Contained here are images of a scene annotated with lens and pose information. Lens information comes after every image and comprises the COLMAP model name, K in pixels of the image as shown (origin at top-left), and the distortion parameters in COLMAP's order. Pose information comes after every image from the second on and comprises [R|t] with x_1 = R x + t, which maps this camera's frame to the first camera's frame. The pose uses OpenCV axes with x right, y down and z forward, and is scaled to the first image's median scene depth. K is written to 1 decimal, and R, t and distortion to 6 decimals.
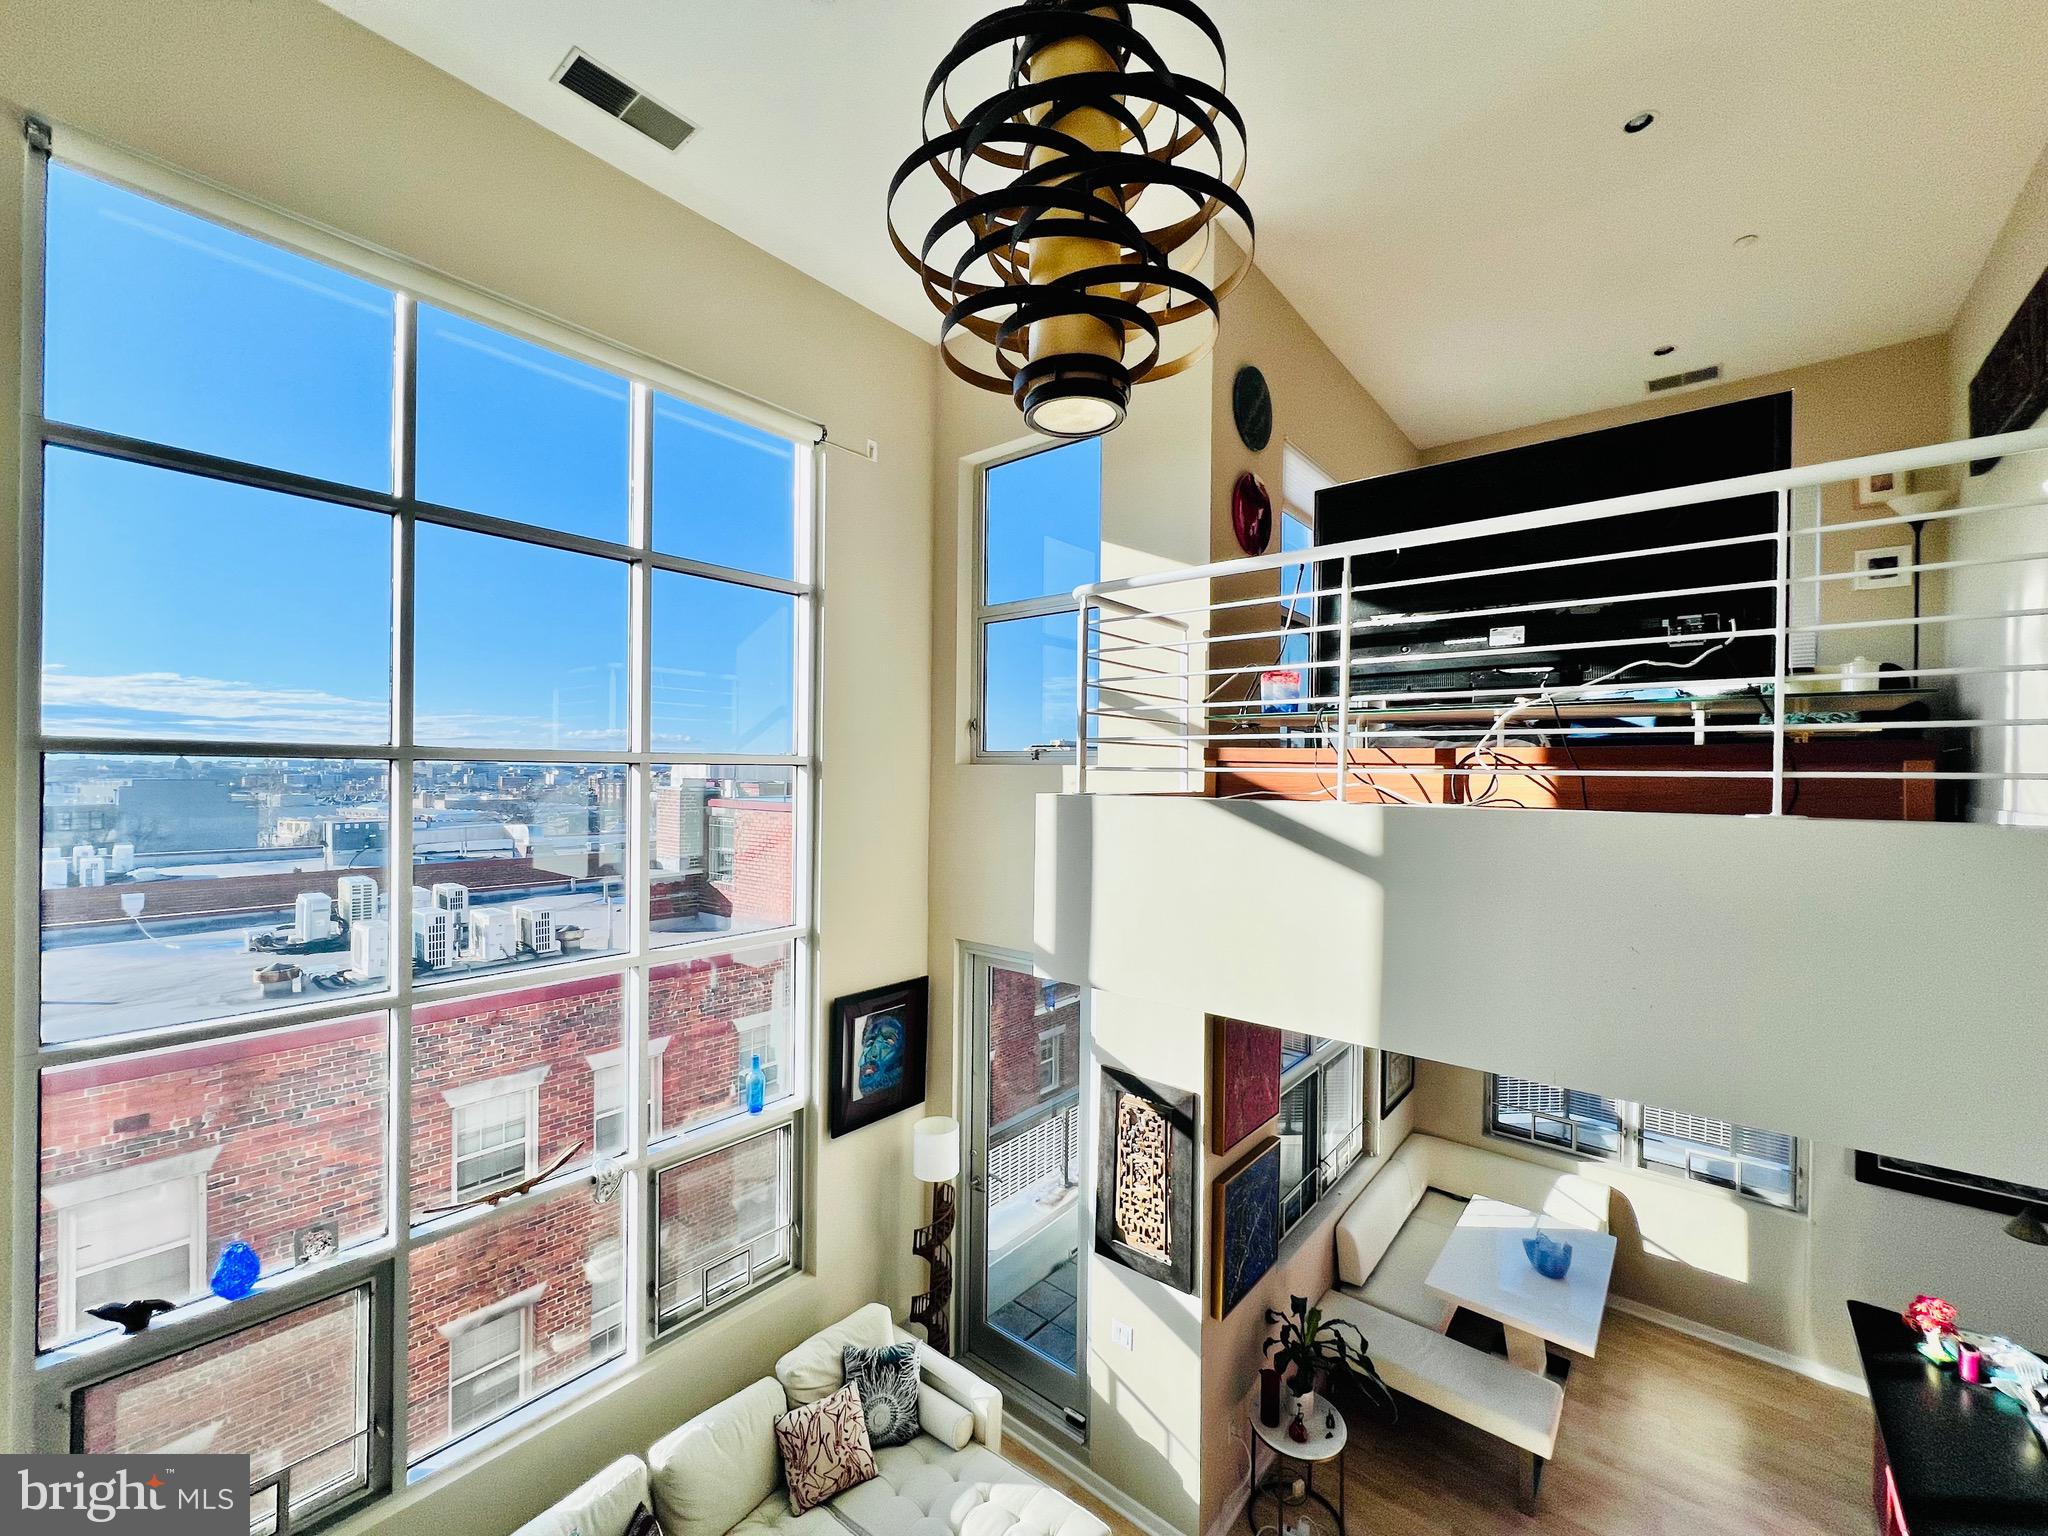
lens RADIAL K [[817.3, 0, 1021.8], [0, 817.3, 785.4], [0, 0, 1]] dist [-0.000609, -0.000246]
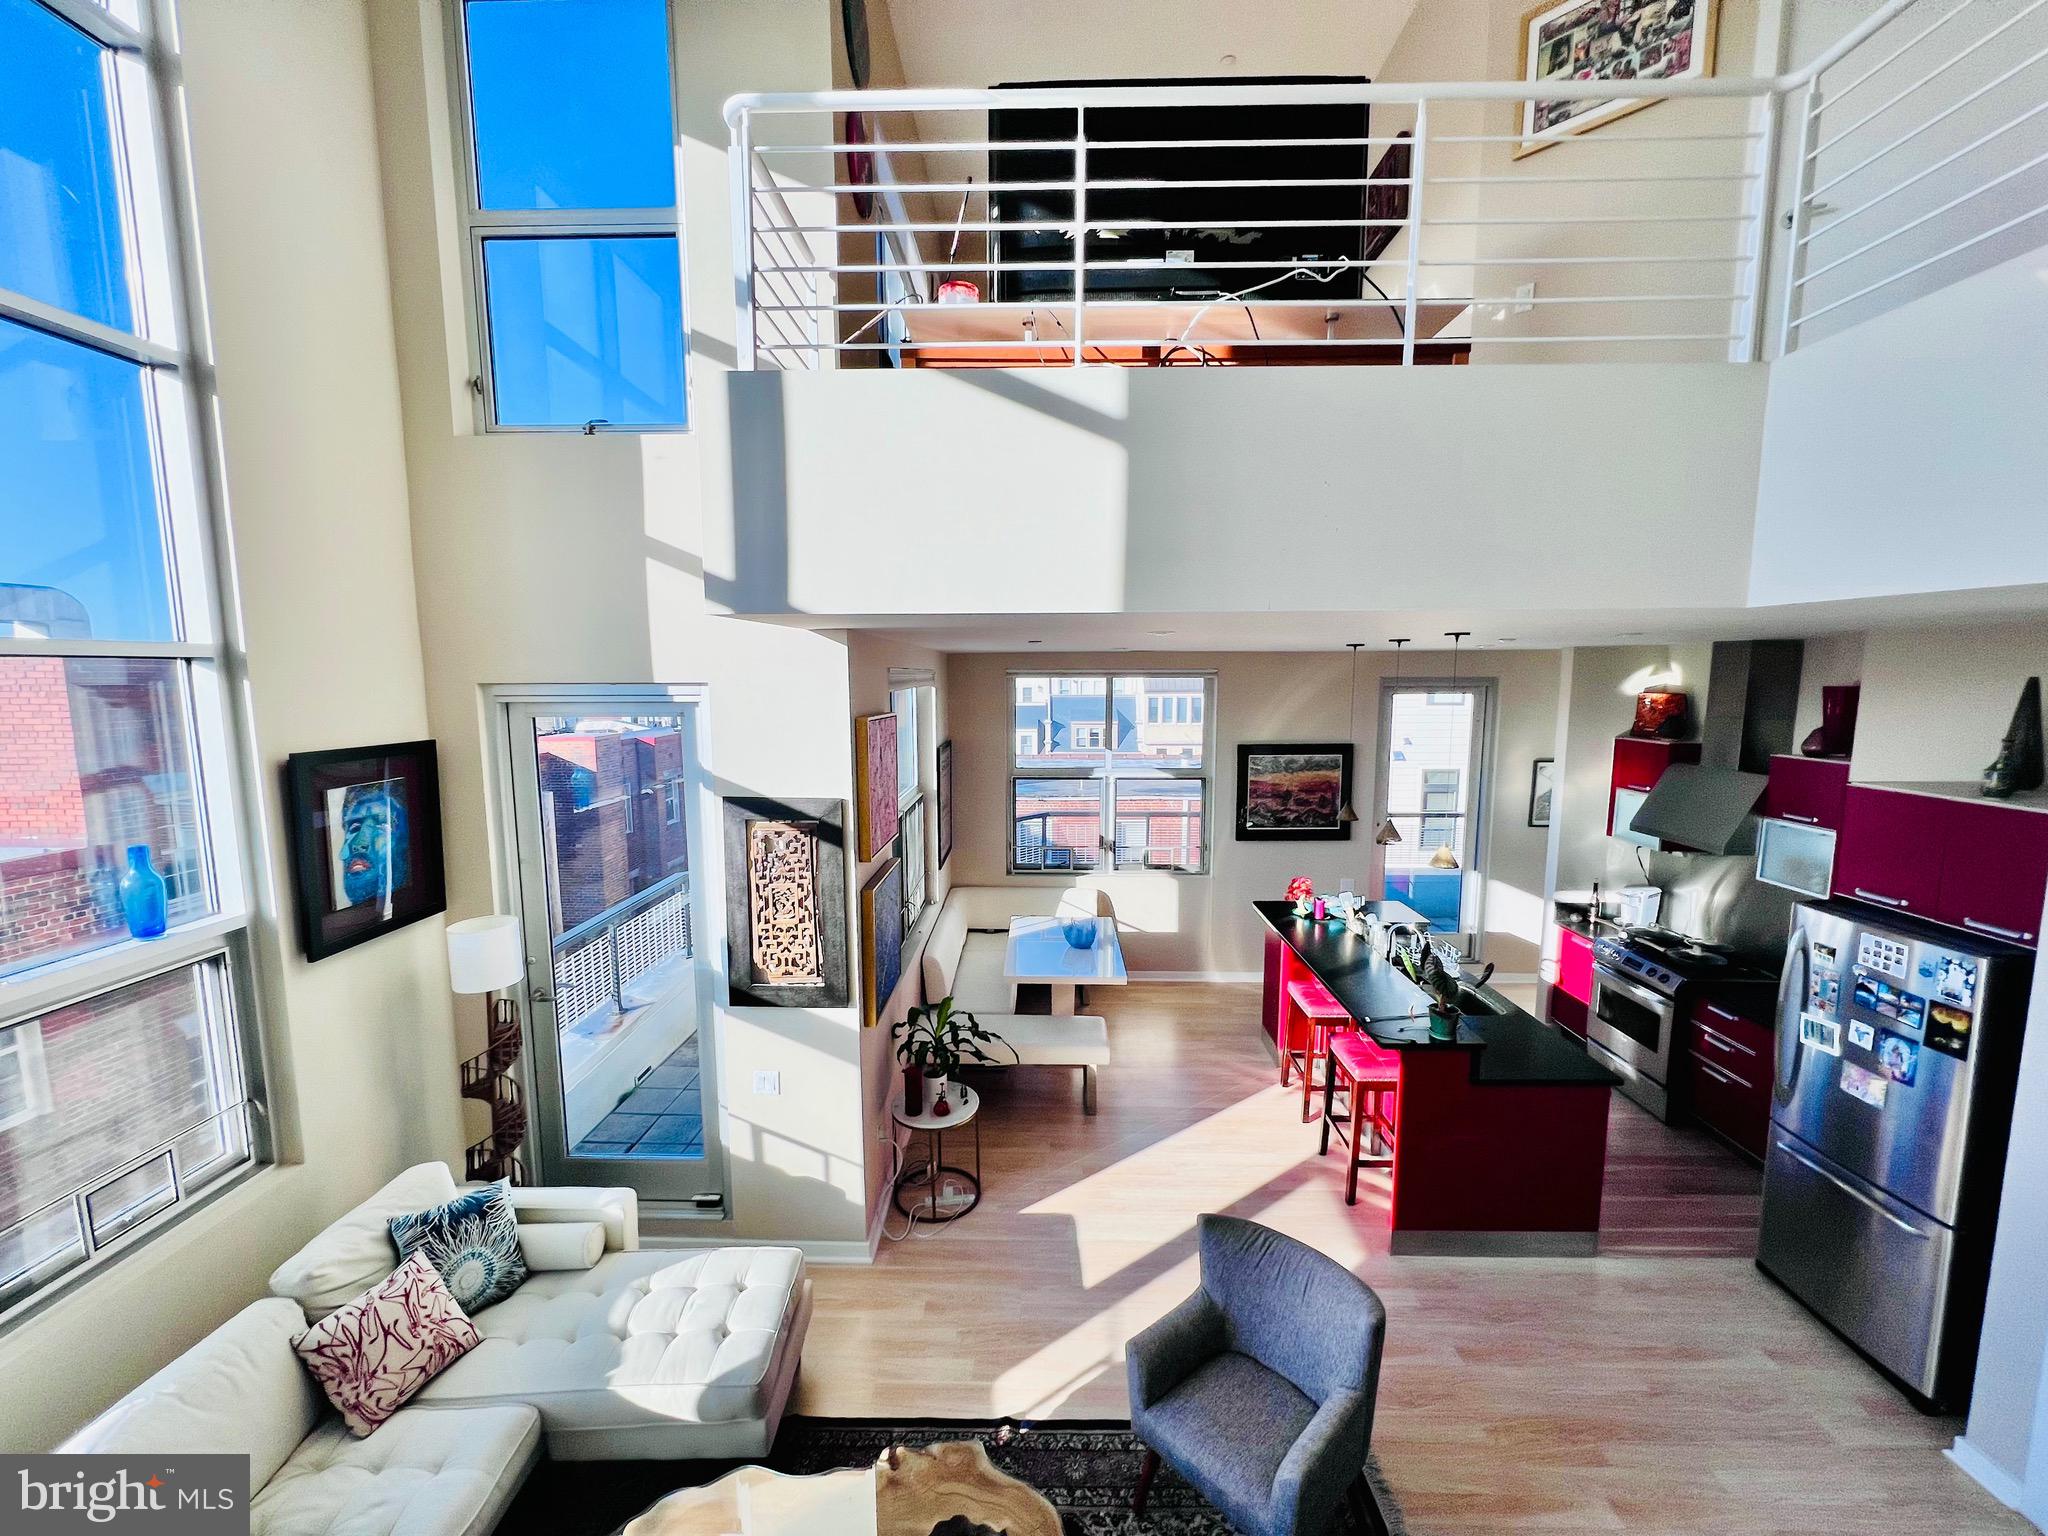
lens RADIAL K [[817.3, 0, 1023.0], [0, 817.3, 778.2], [0, 0, 1]] dist [-0.000609, -0.000246]
pose [[0.784569, -0.089450, 0.613555, -0.183739], [0.016941, 0.992262, 0.122999, 0.225246], [-0.619810, -0.086107, 0.780014, 0.135673]]
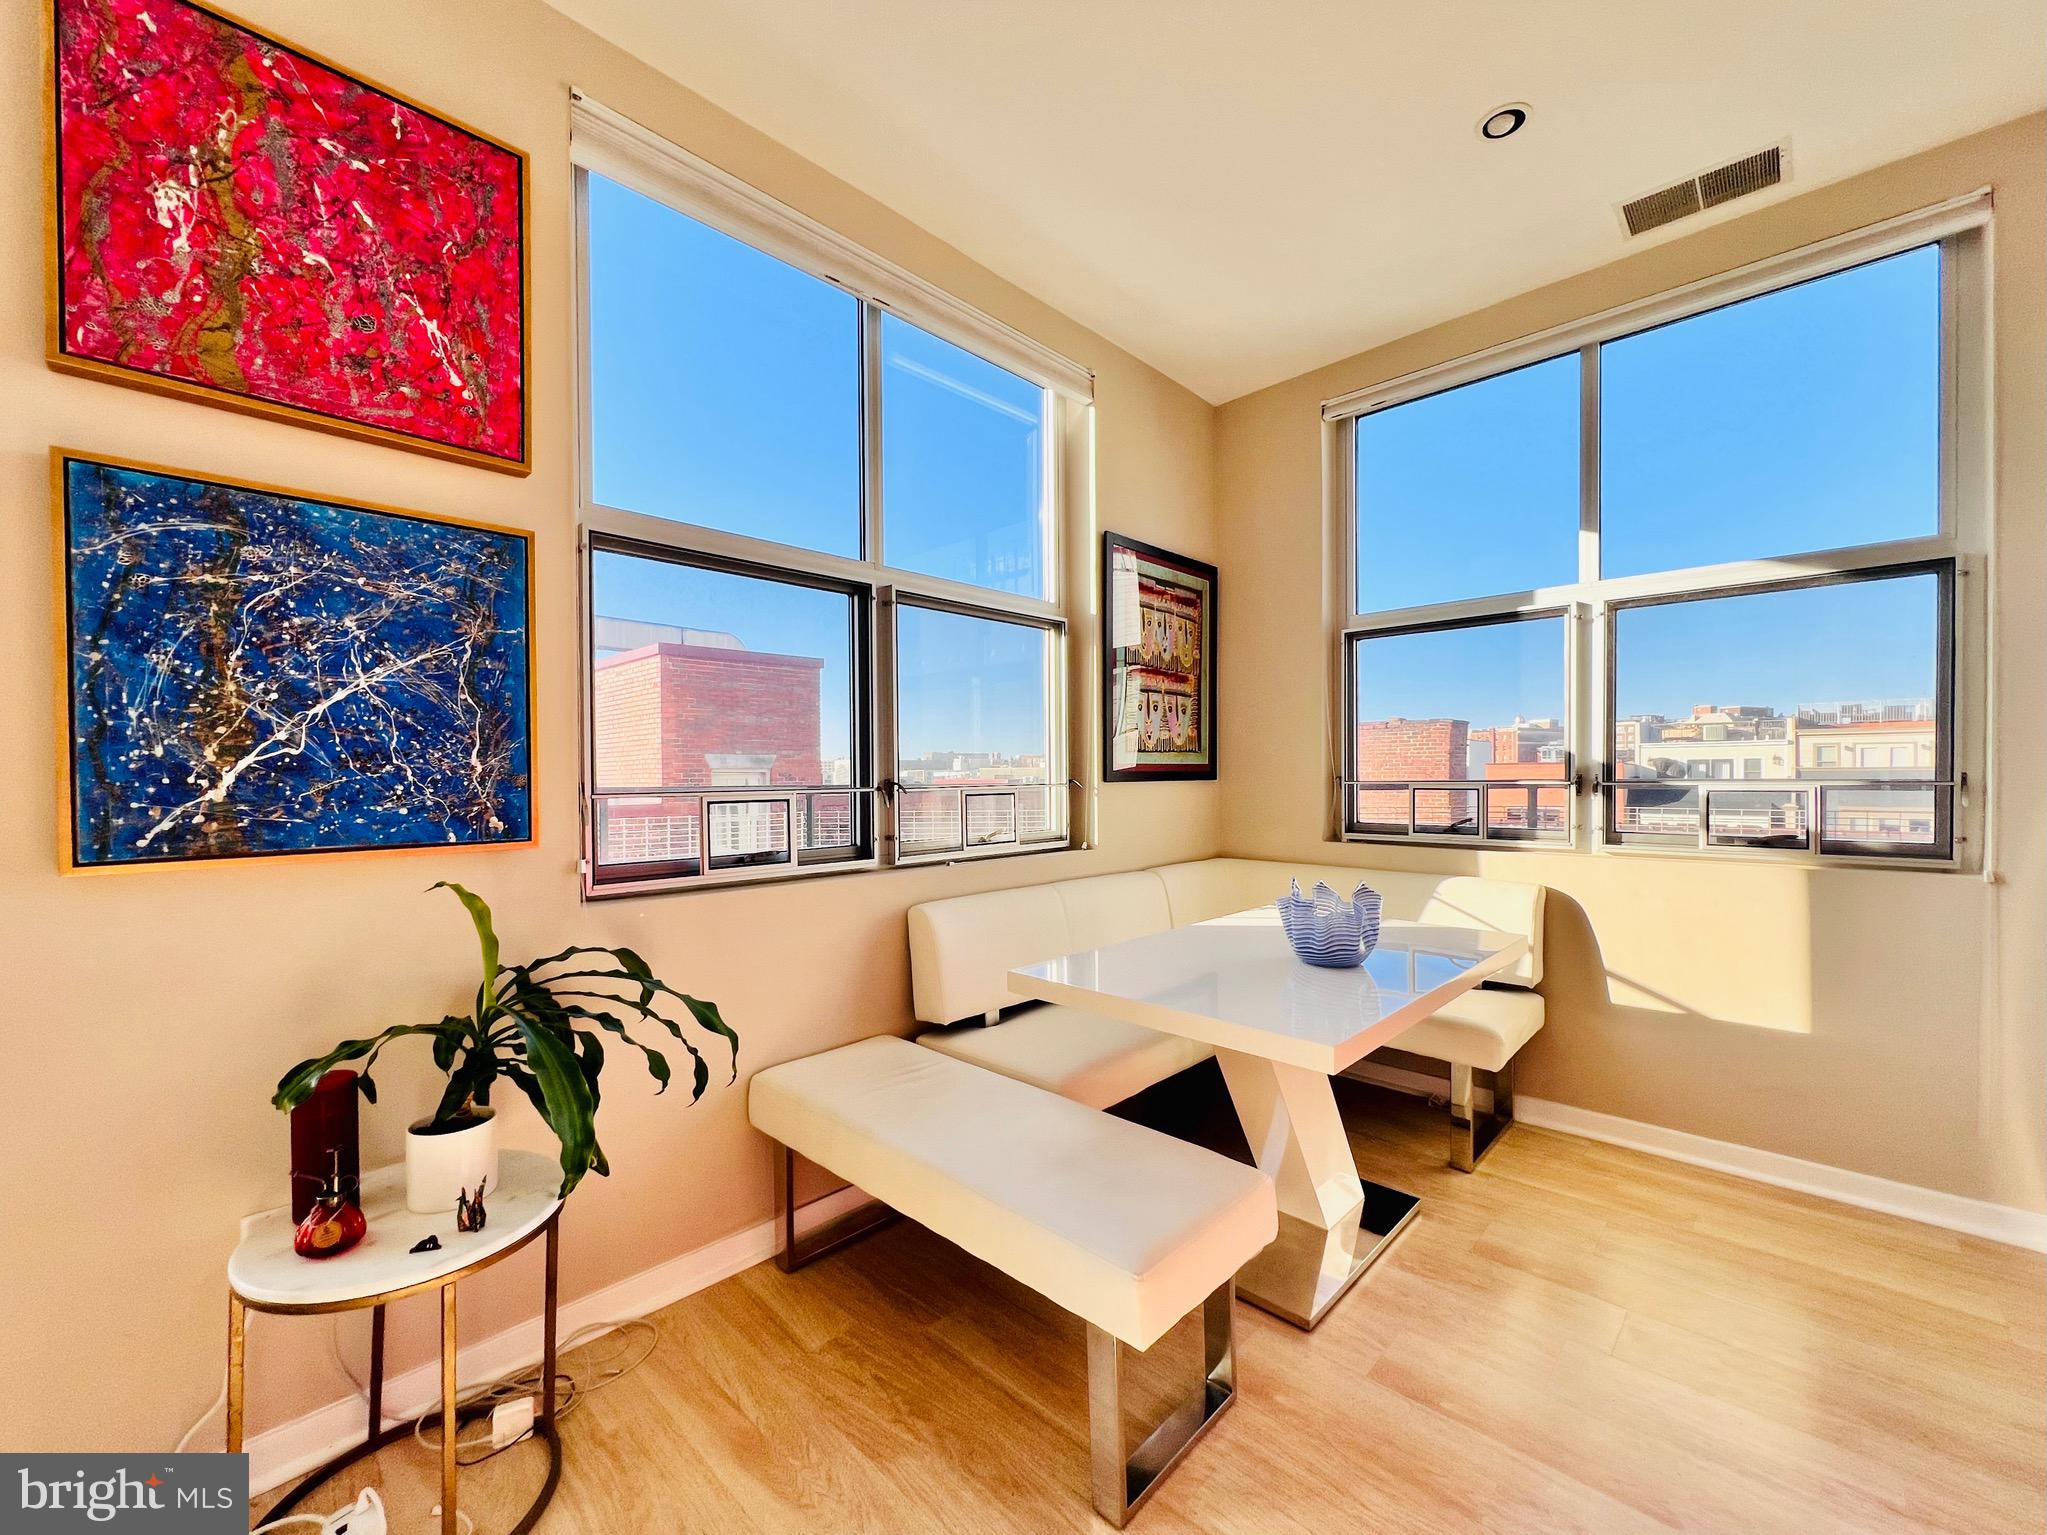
lens RADIAL K [[825.8, 0, 1018.0], [0, 825.8, 784.8], [0, 0, 1]] dist [-0.001996, 0.000506]
pose [[0.997080, -0.016888, -0.074469, 0.609394], [0.016936, 0.999857, 0.000008, 0.589133], [0.074458, -0.001269, 0.997223, 0.660958]]
